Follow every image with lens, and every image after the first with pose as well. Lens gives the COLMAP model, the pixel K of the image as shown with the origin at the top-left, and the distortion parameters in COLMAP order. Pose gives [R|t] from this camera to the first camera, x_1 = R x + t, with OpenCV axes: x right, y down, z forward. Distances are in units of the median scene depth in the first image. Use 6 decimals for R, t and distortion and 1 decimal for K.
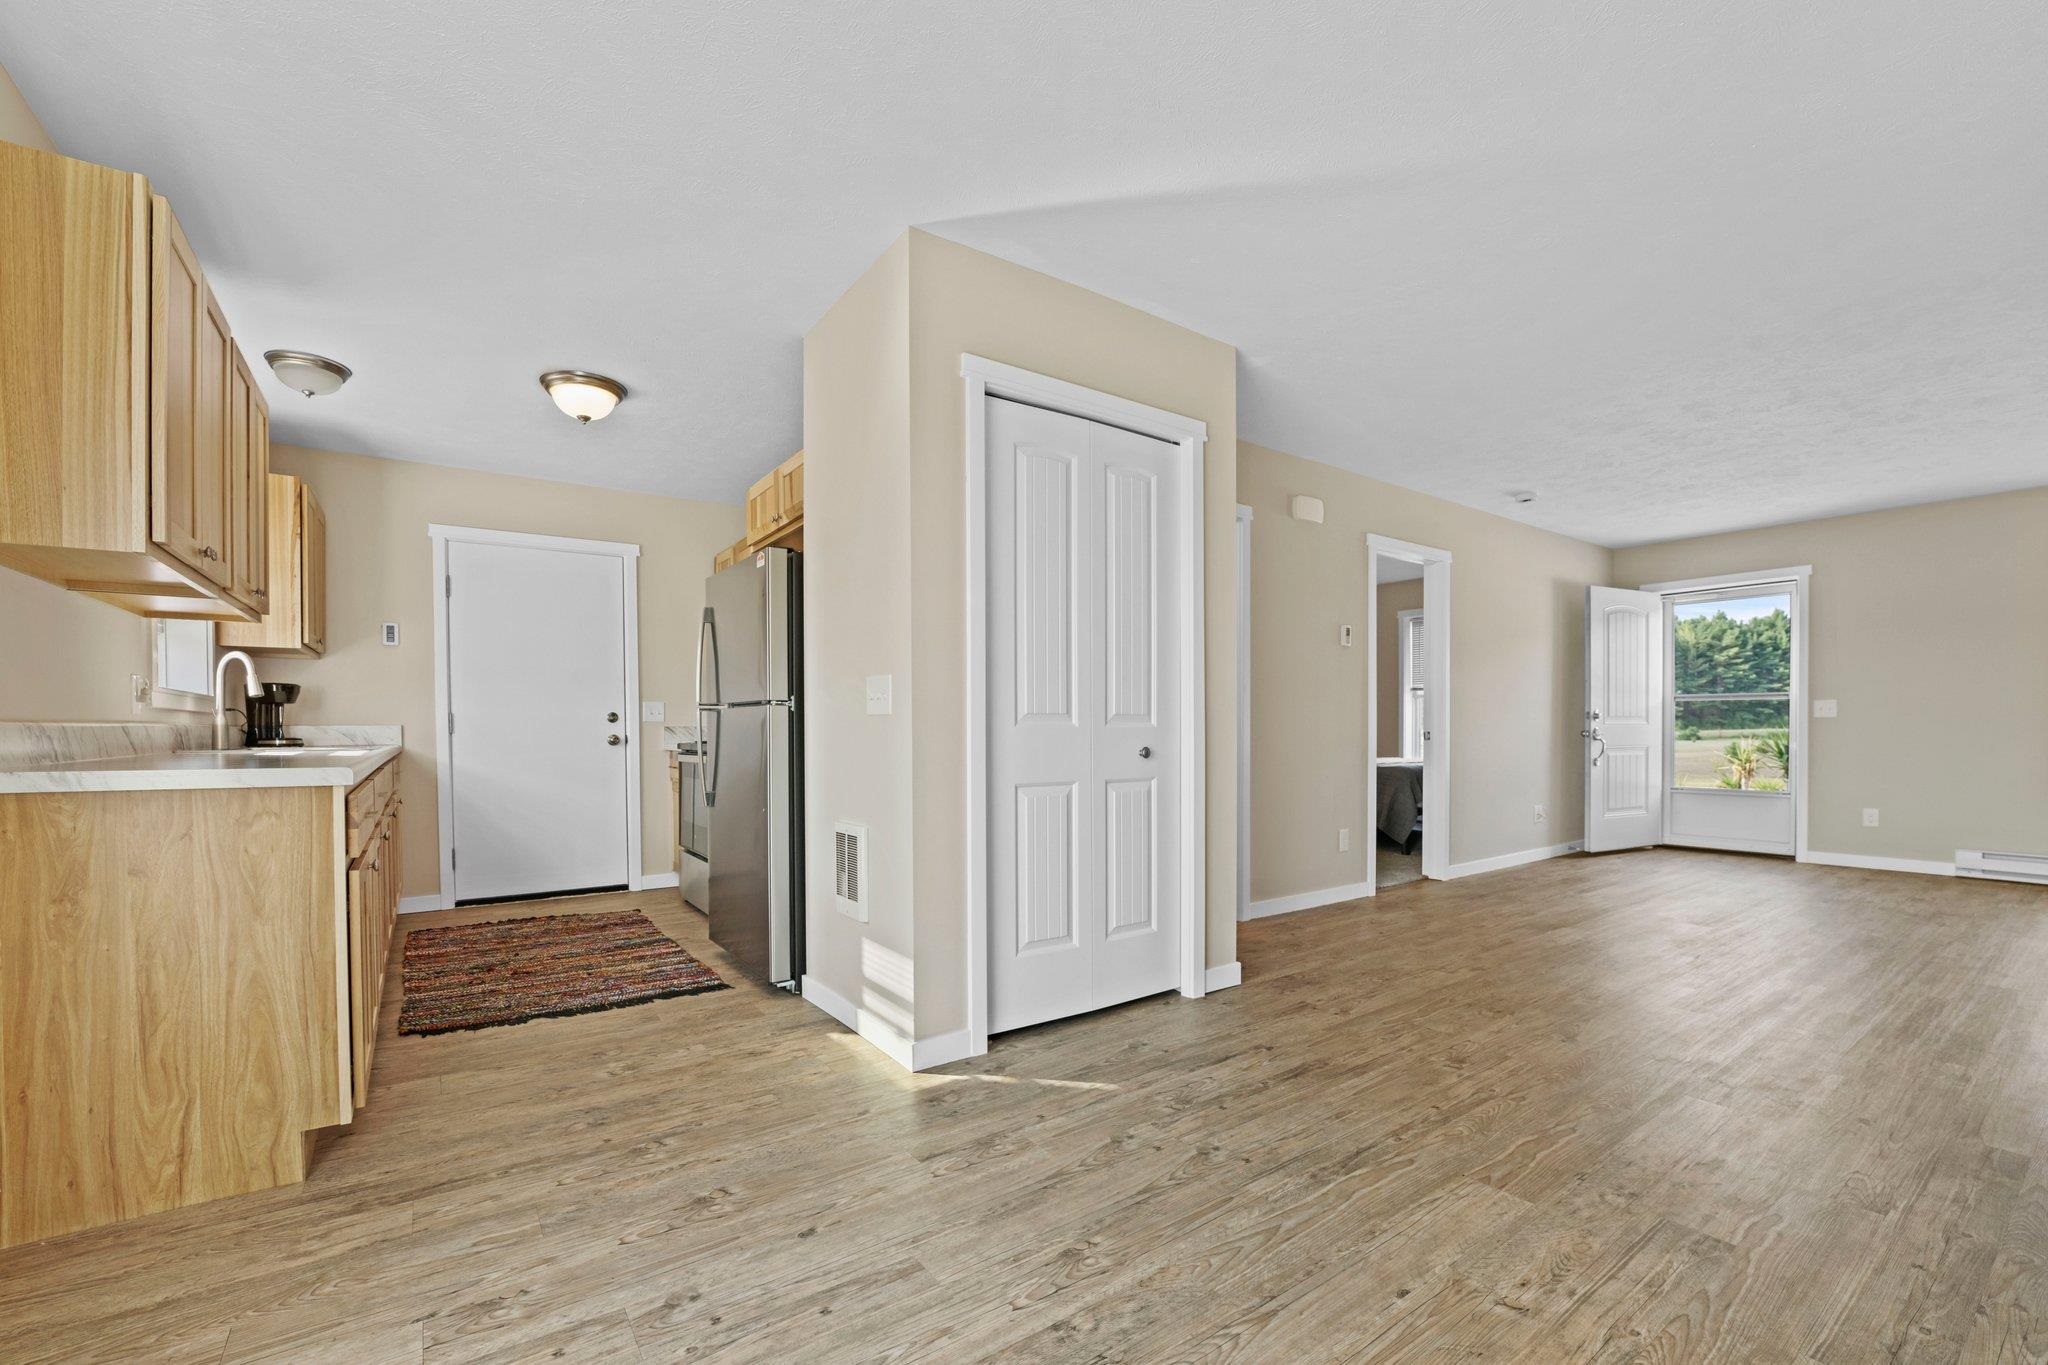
lens RADIAL K [[873.9, 0, 1035.8], [0, 873.9, 748.8], [0, 0, 1]] dist [-0.013583, 0.000056]
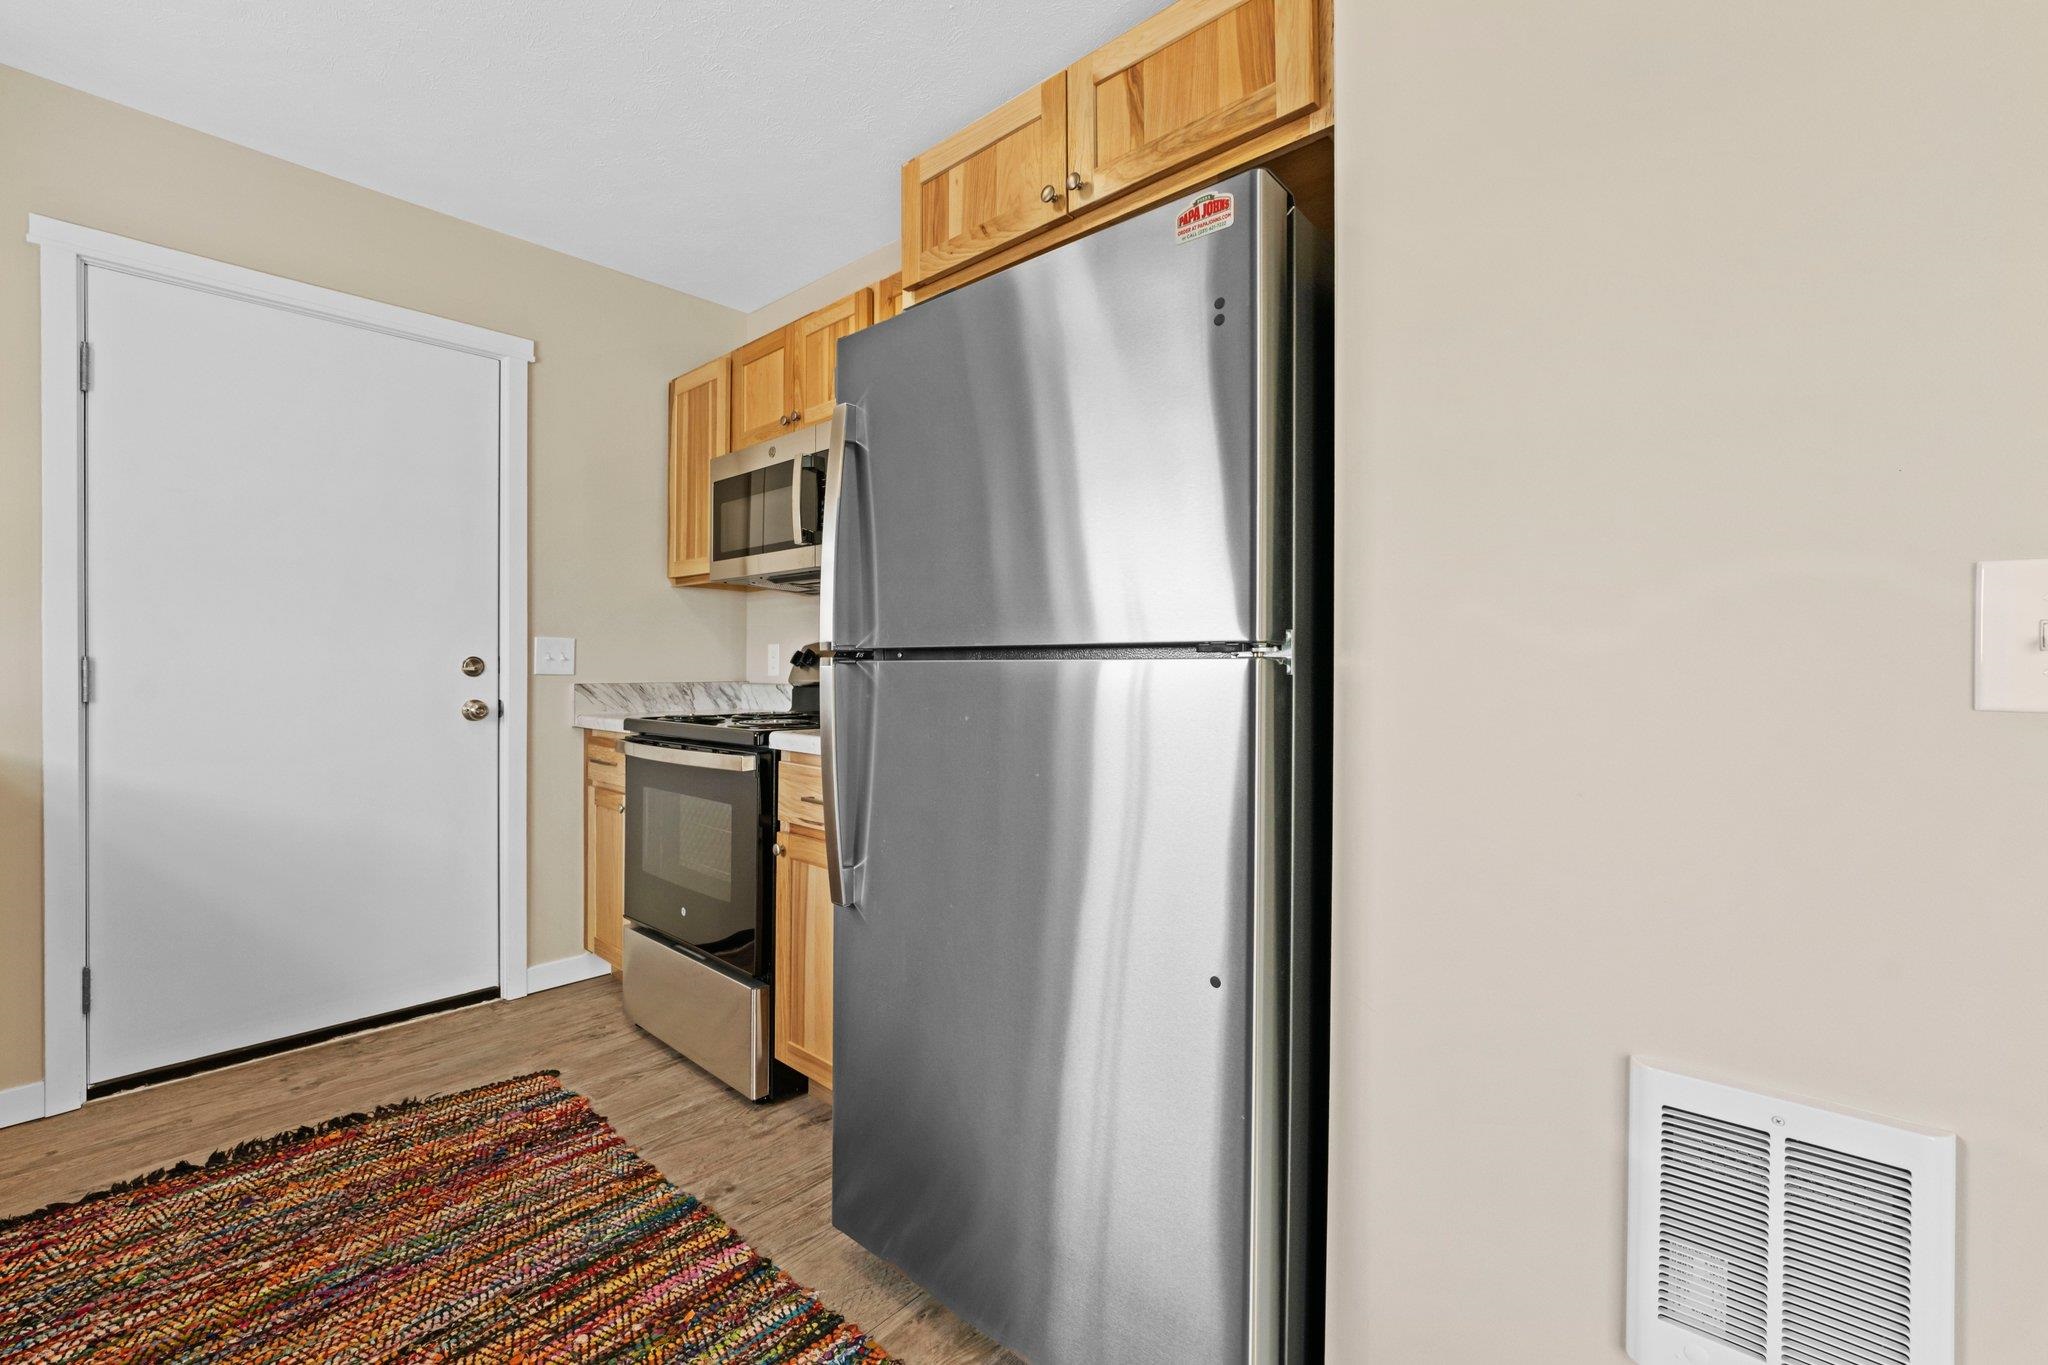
lens RADIAL K [[866.0, 0, 1025.3], [0, 866.0, 670.7], [0, 0, 1]] dist [-0.000719, 0.000093]
pose [[0.976724, 0.006308, 0.214407, -0.498463], [-0.001841, 0.999777, -0.021028, -0.042107], [-0.214492, 0.020144, 0.976518, 0.773275]]
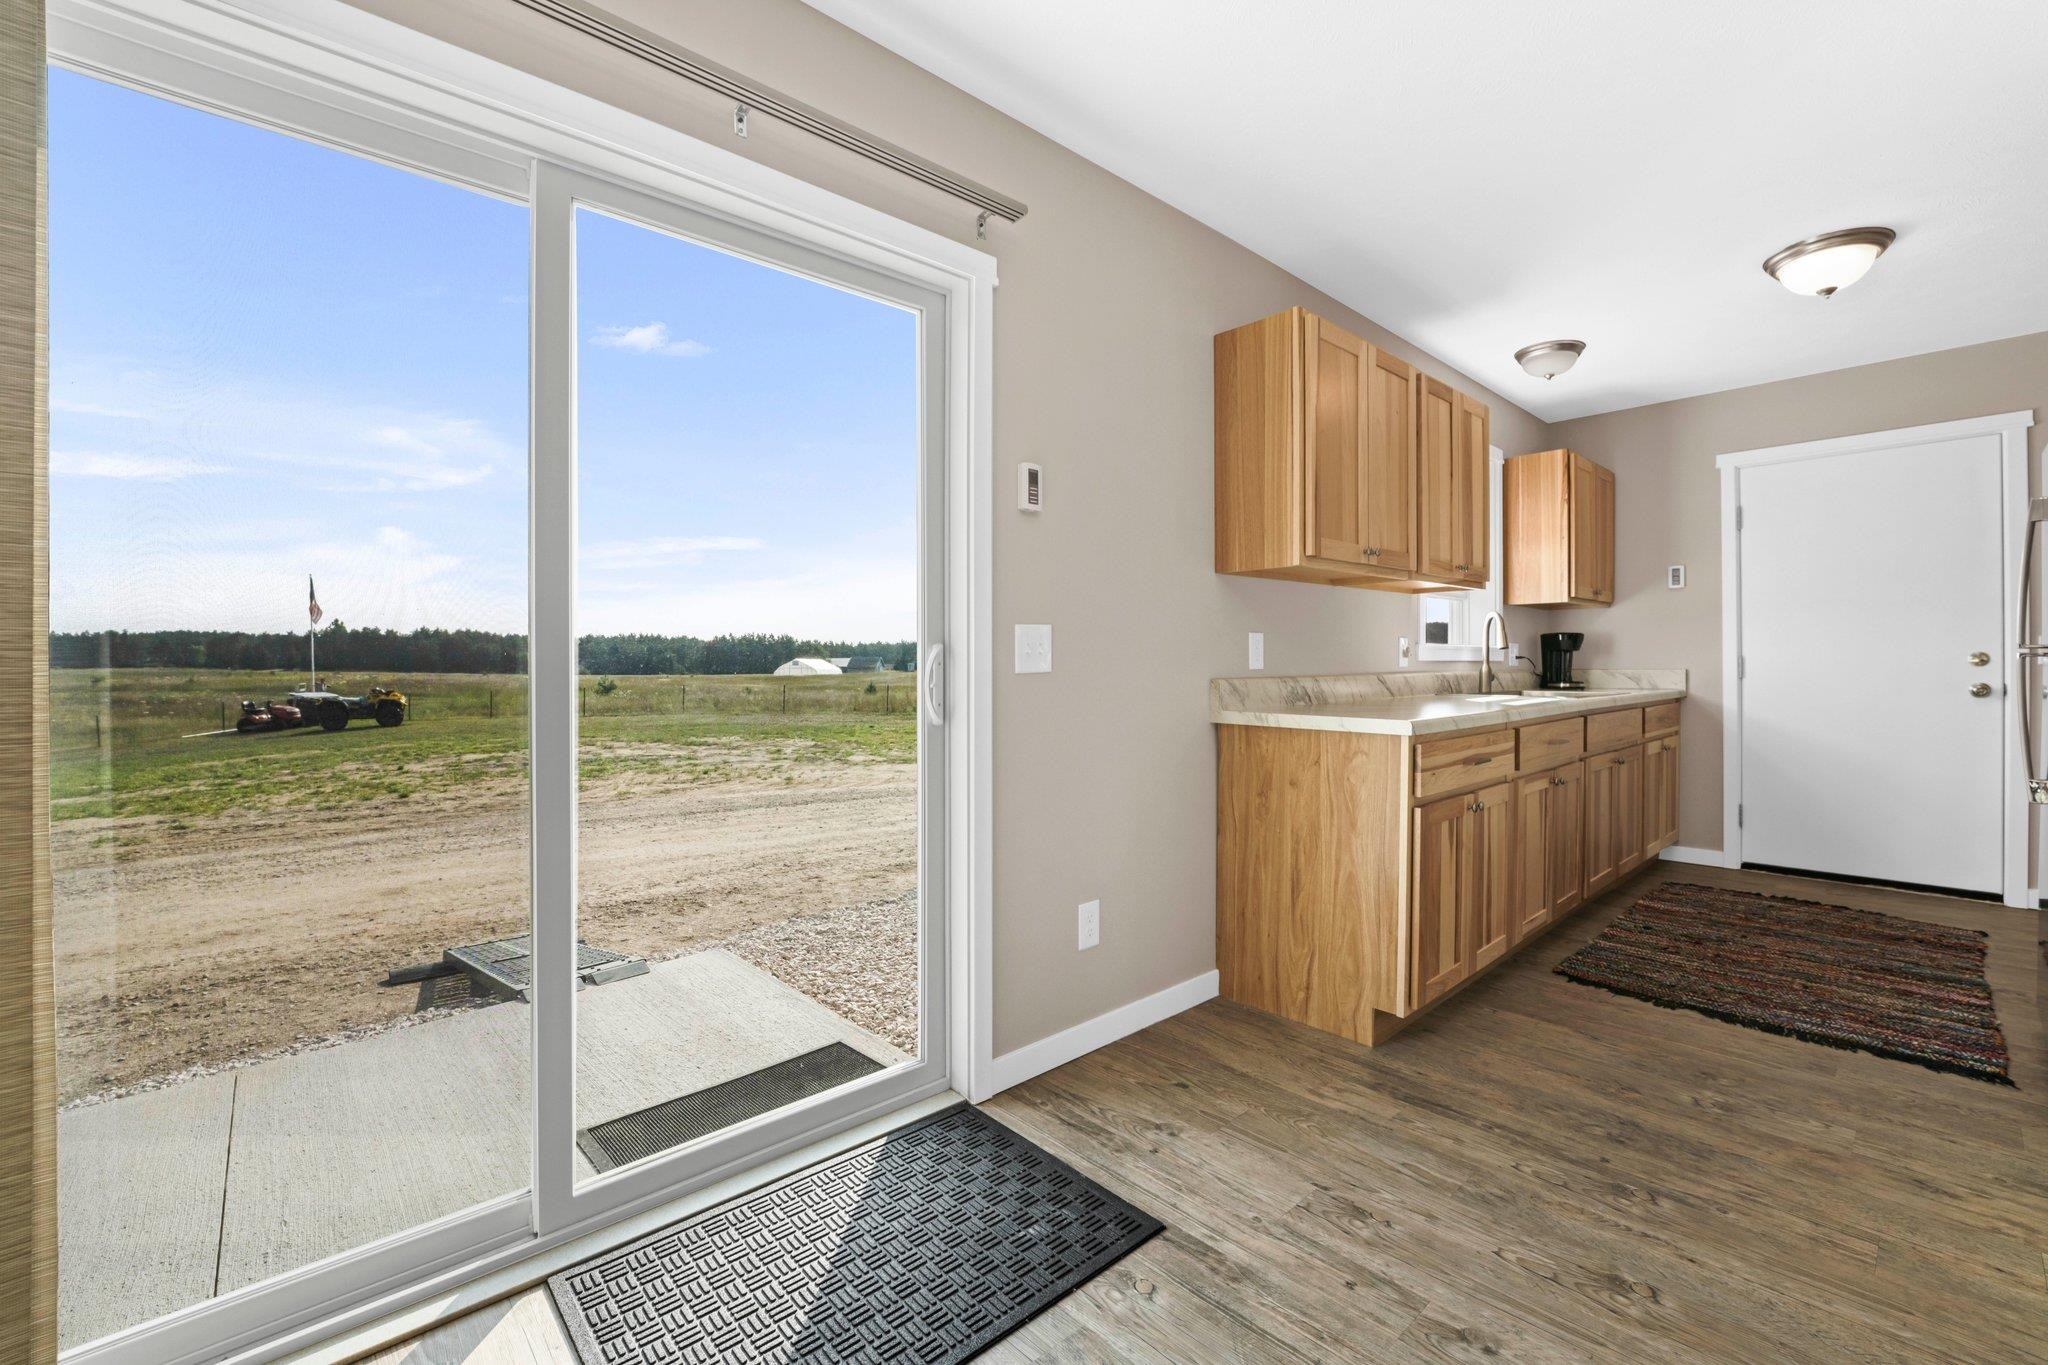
lens RADIAL K [[875.2, 0, 1030.9], [0, 875.2, 670.2], [0, 0, 1]] dist [-0.002594, -0.000111]
pose [[0.132261, 0.009248, -0.991172, 0.230511], [-0.017132, 0.999828, 0.007043, -0.032772], [0.991067, 0.016050, 0.132397, 0.222984]]
